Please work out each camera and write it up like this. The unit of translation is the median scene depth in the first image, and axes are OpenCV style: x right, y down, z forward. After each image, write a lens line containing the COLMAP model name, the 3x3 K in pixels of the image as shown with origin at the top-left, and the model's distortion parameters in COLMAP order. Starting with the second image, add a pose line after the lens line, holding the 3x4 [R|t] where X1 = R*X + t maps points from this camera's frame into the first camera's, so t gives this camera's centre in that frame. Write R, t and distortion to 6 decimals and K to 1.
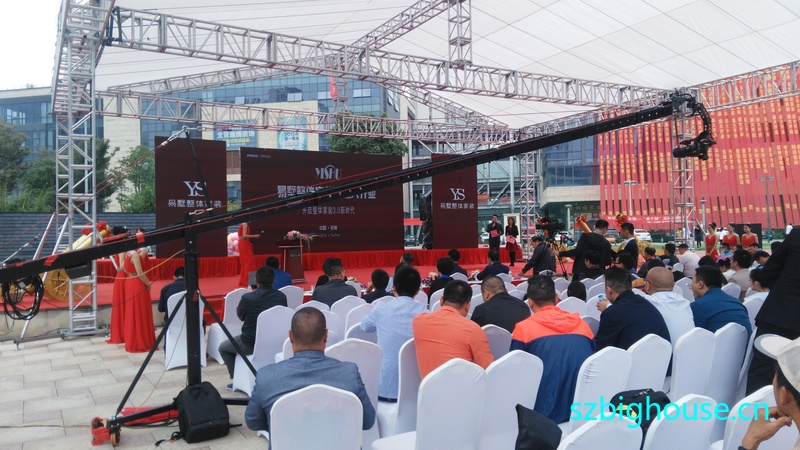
lens RADIAL K [[628.9, 0, 400.0], [0, 628.9, 225.0], [0, 0, 1]] dist [-0.007656, -0.003652]
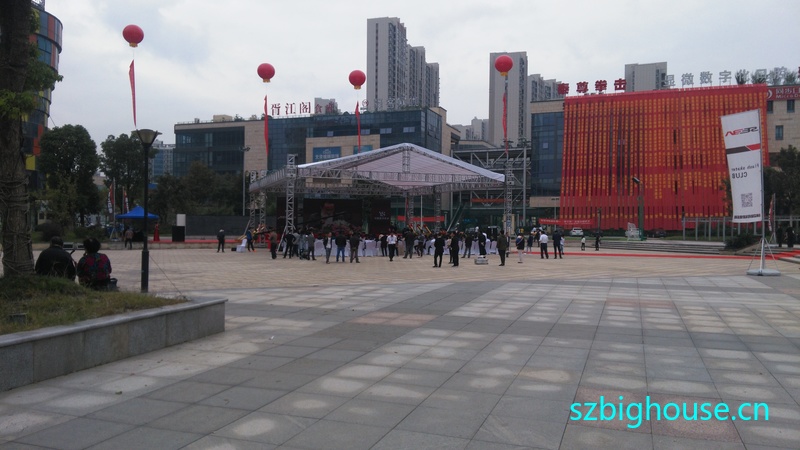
lens RADIAL K [[628.9, 0, 400.0], [0, 628.9, 225.0], [0, 0, 1]] dist [-0.007656, -0.003652]
pose [[0.983959, 0.028548, -0.176093, 0.214309], [-0.024968, 0.999435, 0.022516, -0.021665], [0.176637, -0.017758, 0.984116, -0.537559]]
